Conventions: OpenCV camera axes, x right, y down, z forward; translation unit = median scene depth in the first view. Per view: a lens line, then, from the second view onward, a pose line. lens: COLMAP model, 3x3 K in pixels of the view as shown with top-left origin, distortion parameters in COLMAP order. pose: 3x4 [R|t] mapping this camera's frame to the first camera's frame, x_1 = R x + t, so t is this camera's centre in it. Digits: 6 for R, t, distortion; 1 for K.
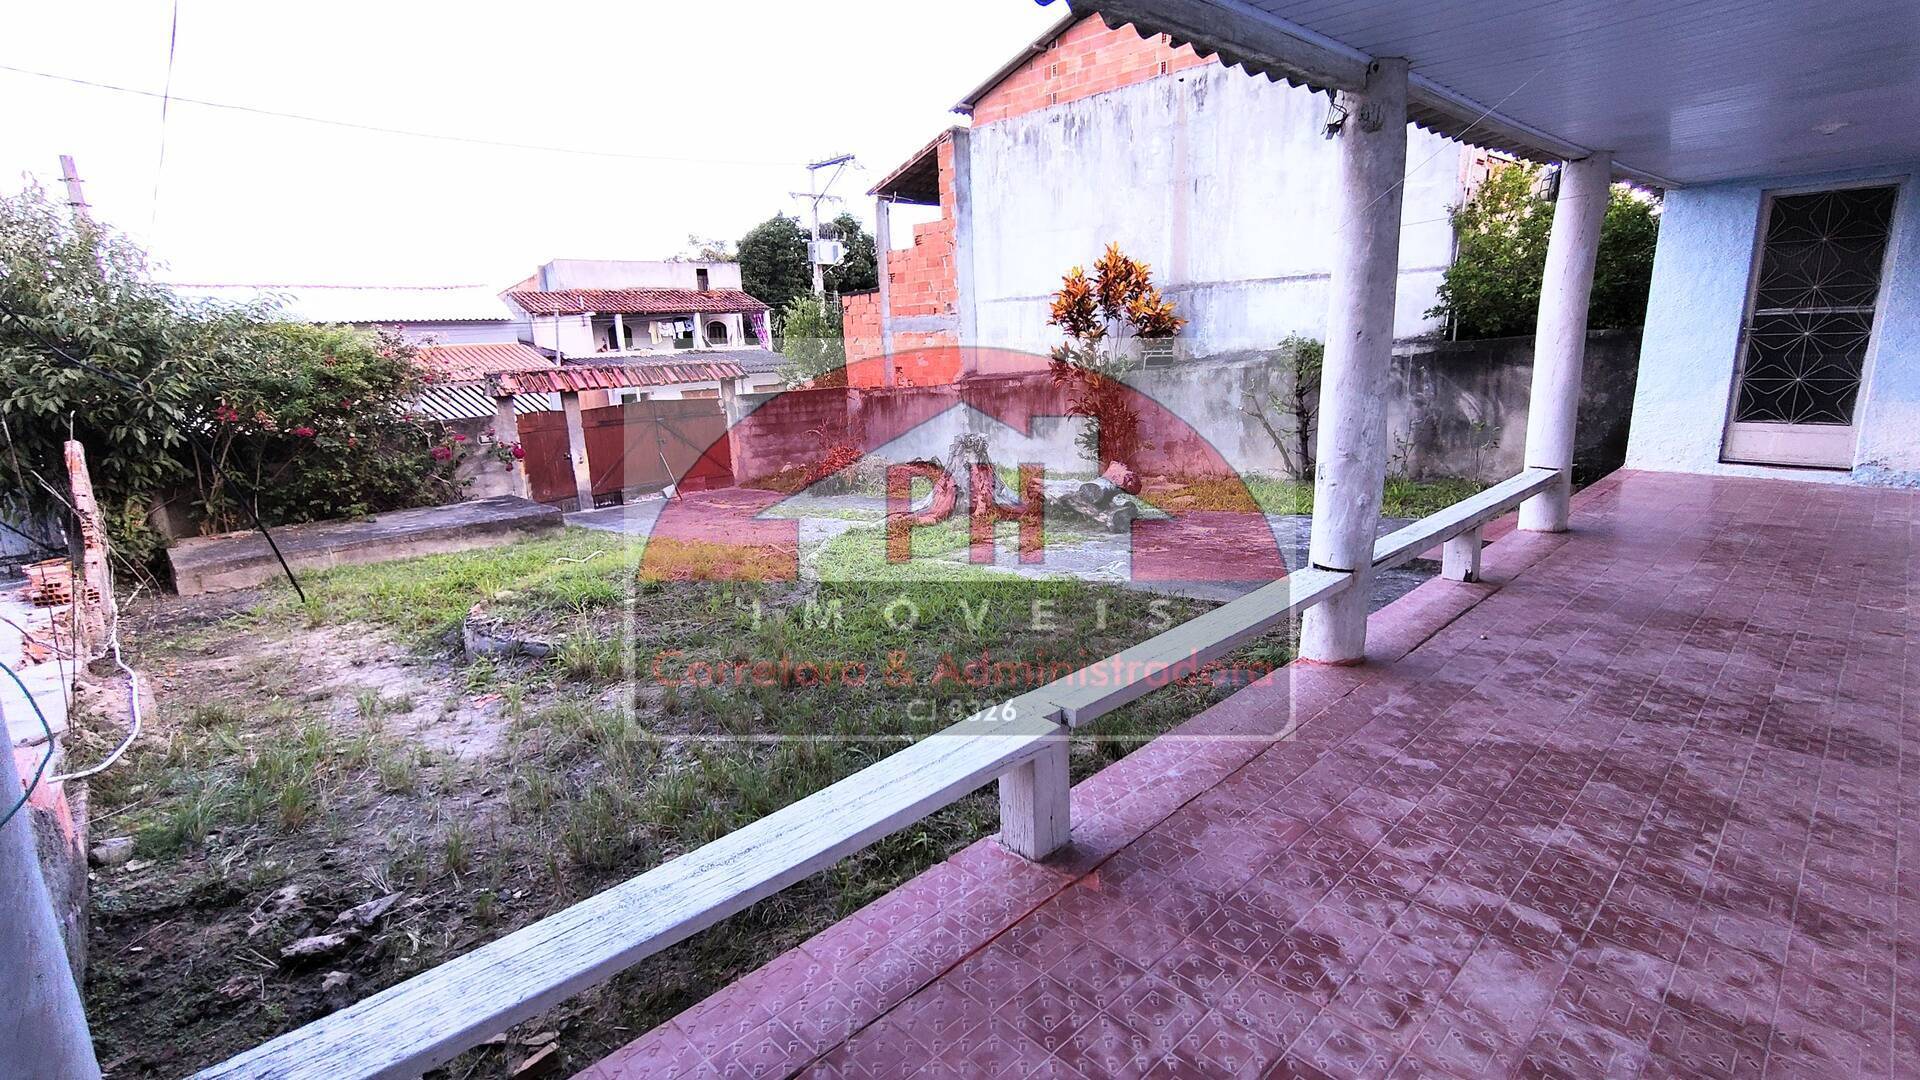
lens RADIAL K [[880.9, 0, 960.0], [0, 880.9, 540.0], [0, 0, 1]] dist [-0.013835, 0.008797]
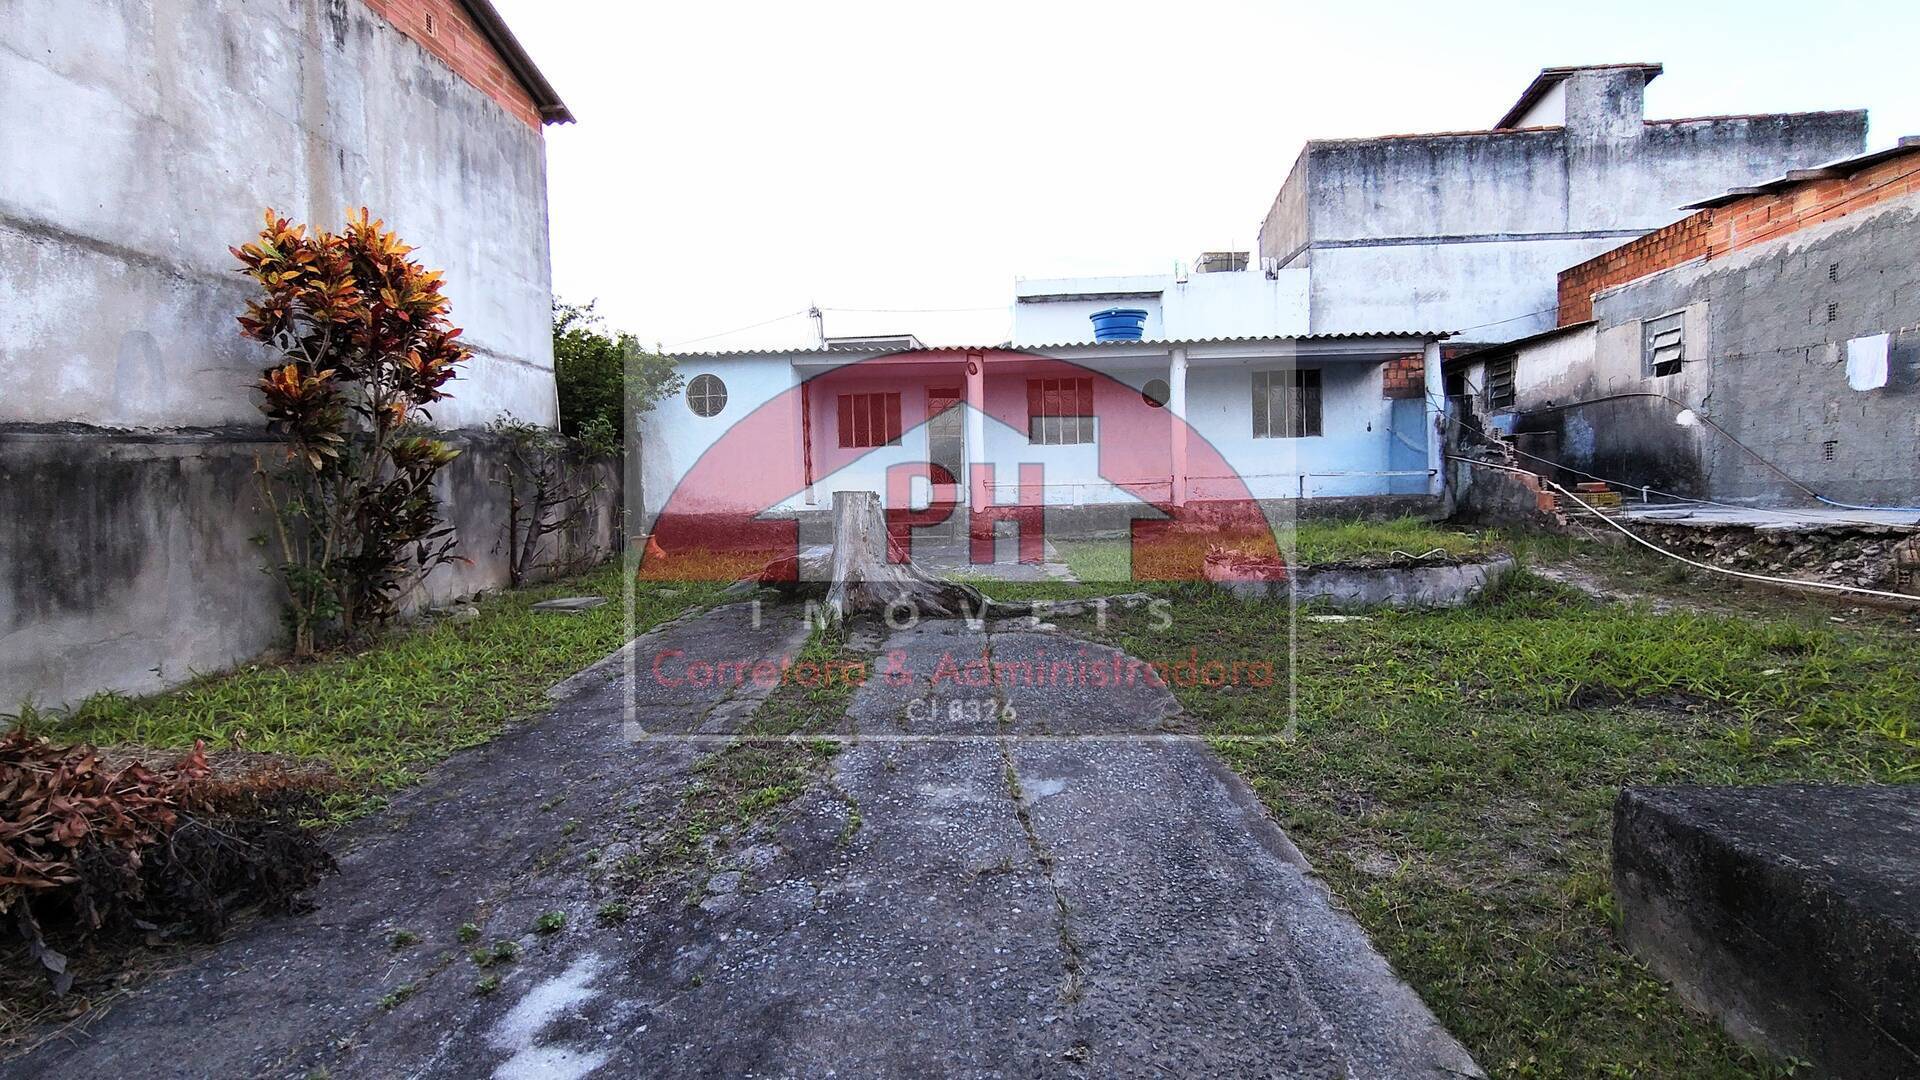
lens RADIAL K [[879.1, 0, 960.0], [0, 879.1, 540.0], [0, 0, 1]] dist [-0.002686, 0.001850]
pose [[-0.684891, 0.027168, 0.728139, -0.986125], [0.222035, 0.959560, 0.173044, -0.314905], [-0.693992, 0.280189, -0.663227, 2.436158]]
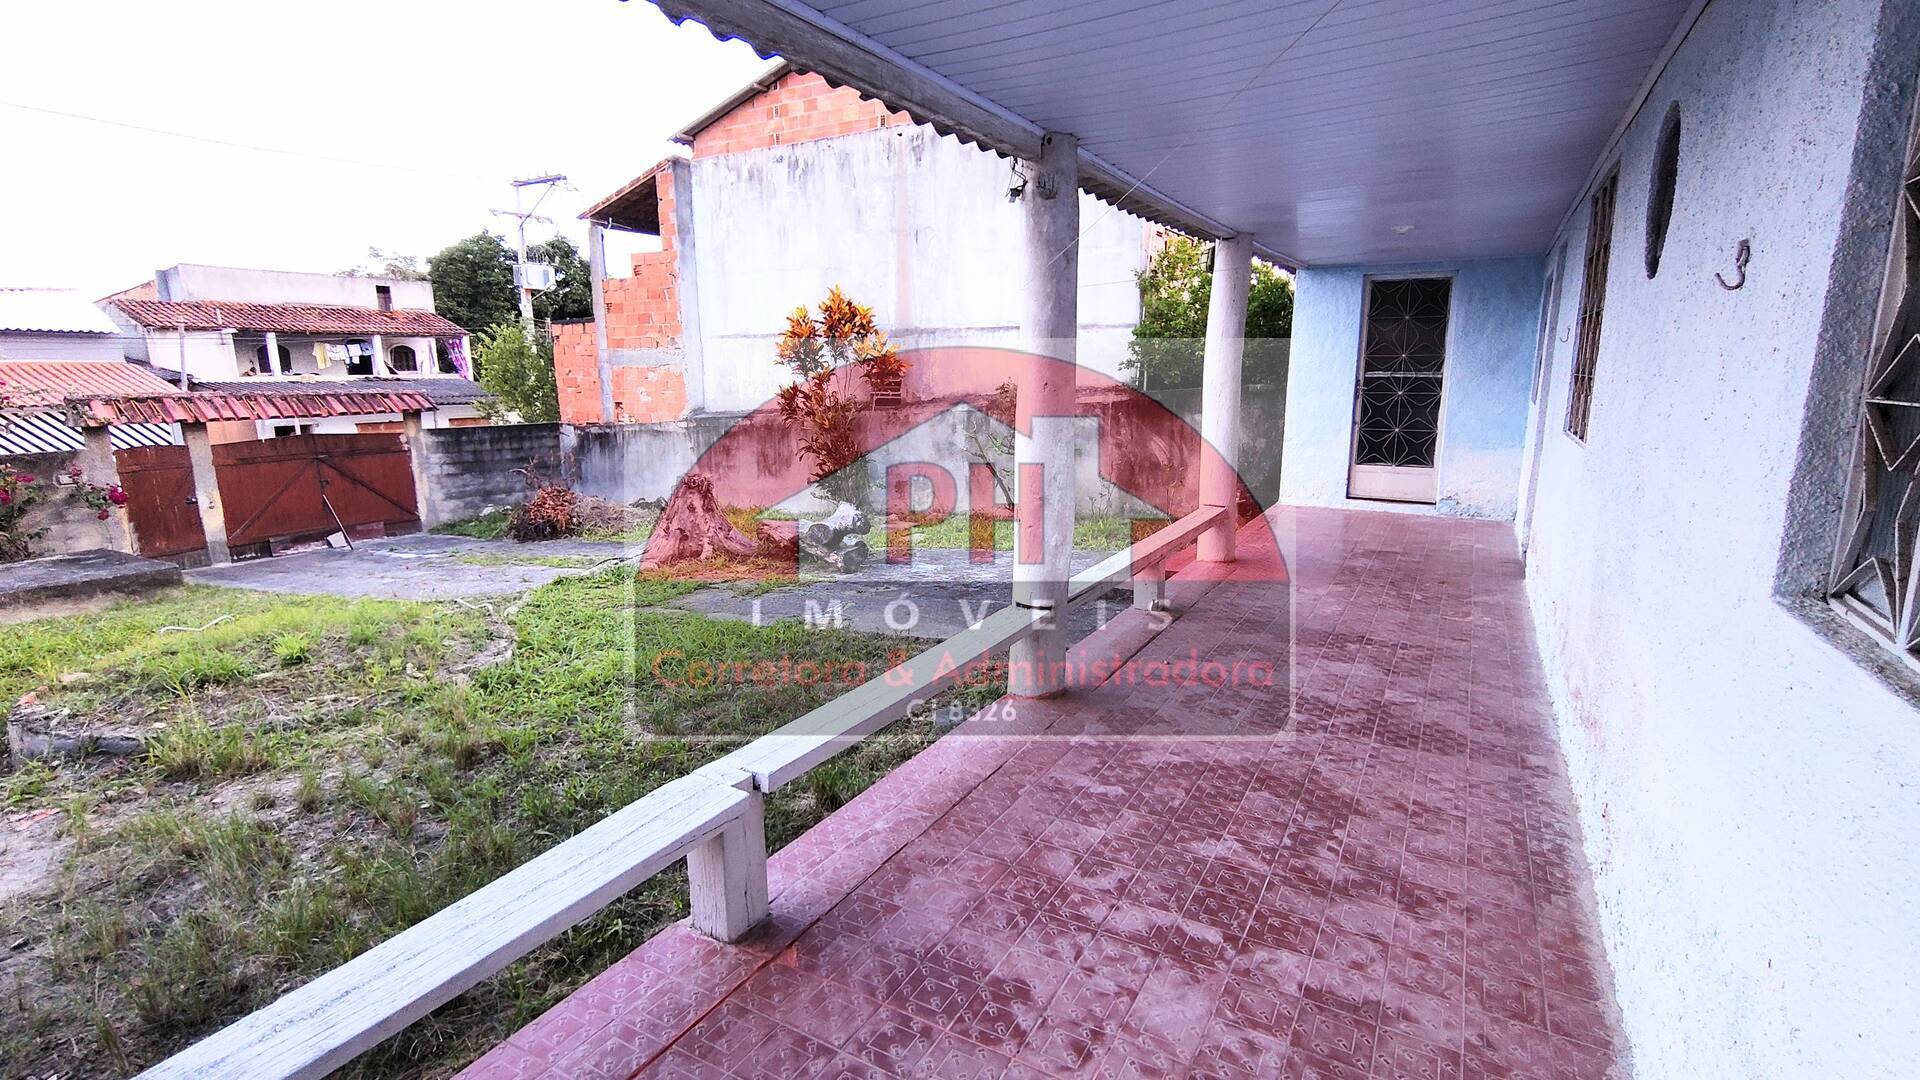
lens RADIAL K [[879.1, 0, 960.0], [0, 879.1, 540.0], [0, 0, 1]] dist [-0.002686, 0.001850]
pose [[0.958329, -0.021808, 0.284834, 0.027121], [0.033764, 0.998740, -0.037133, -0.006671], [-0.283665, 0.045203, 0.957857, 0.010532]]
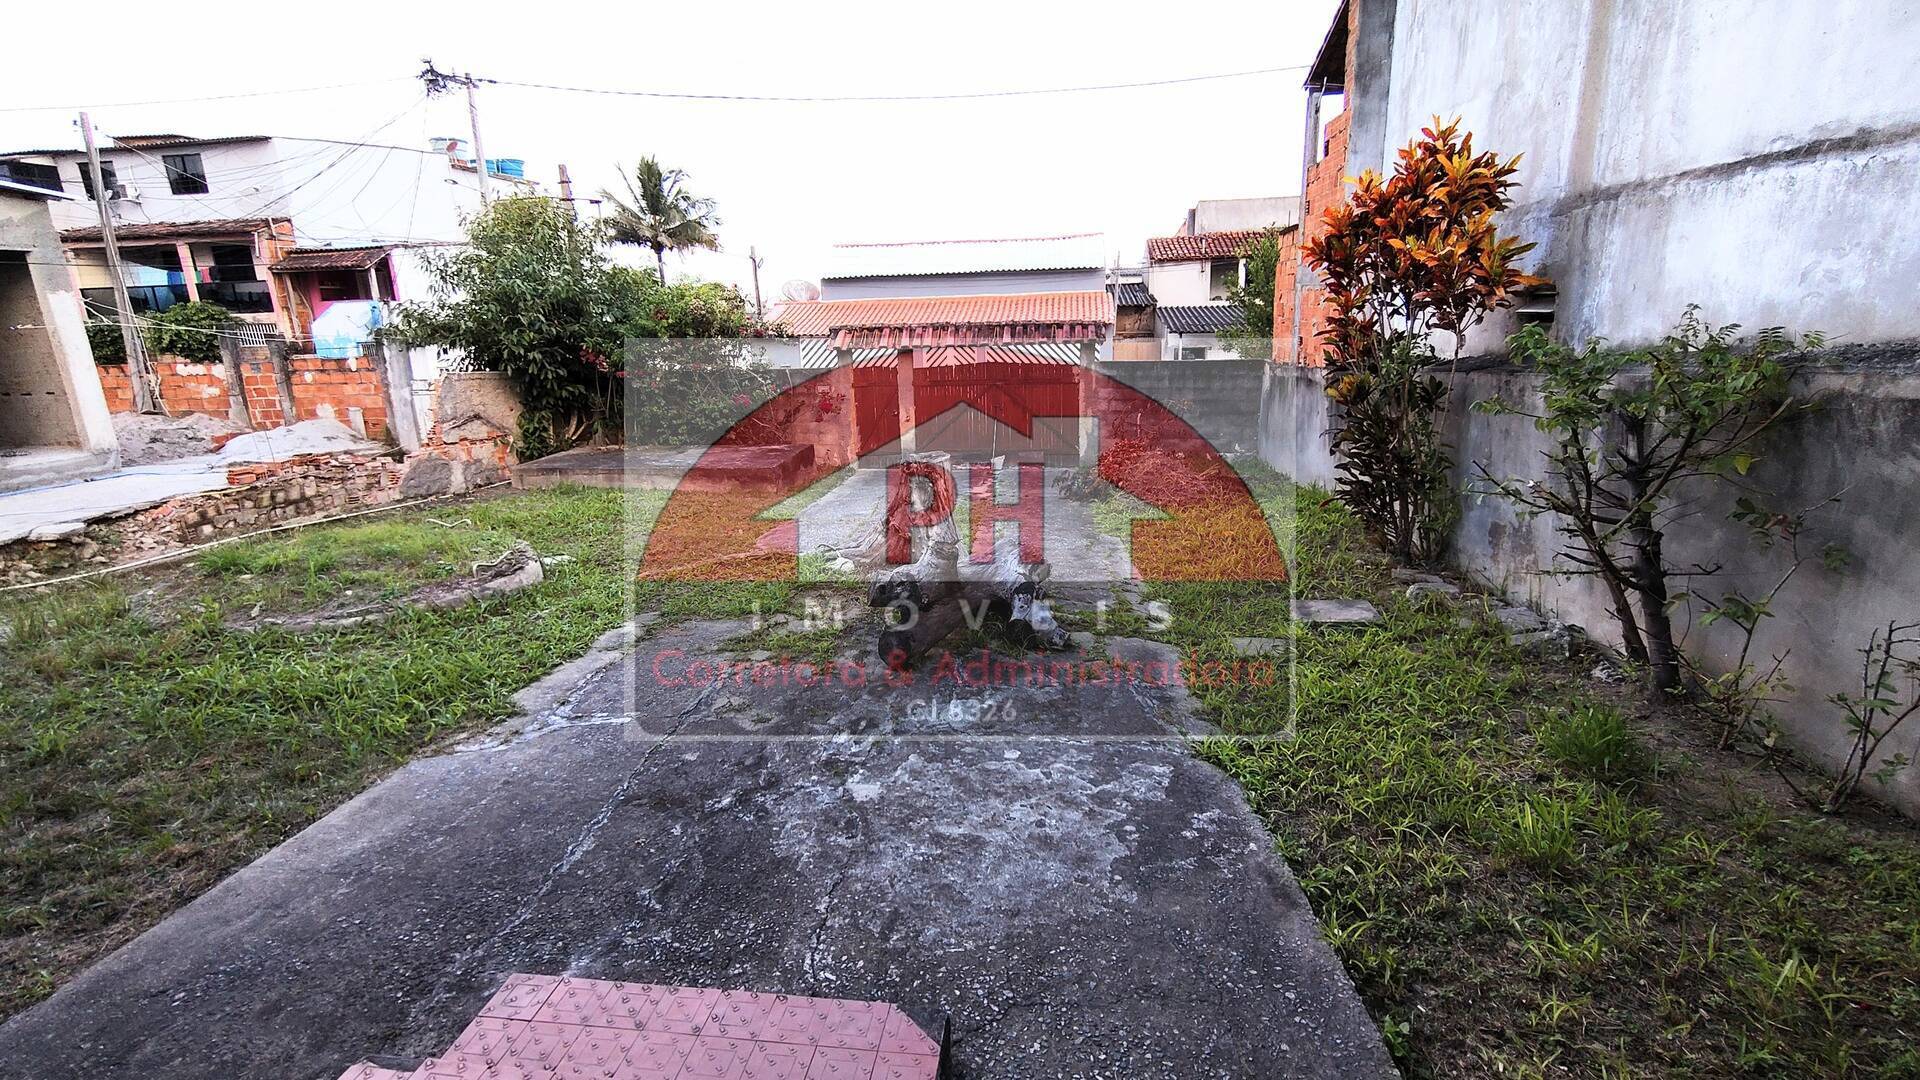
lens RADIAL K [[879.1, 0, 960.0], [0, 879.1, 540.0], [0, 0, 1]] dist [-0.002686, 0.001850]
pose [[0.624376, 0.219183, -0.749742, 0.927561], [-0.169246, 0.974985, 0.144085, -0.267973], [0.762568, 0.036928, 0.645853, 0.988097]]
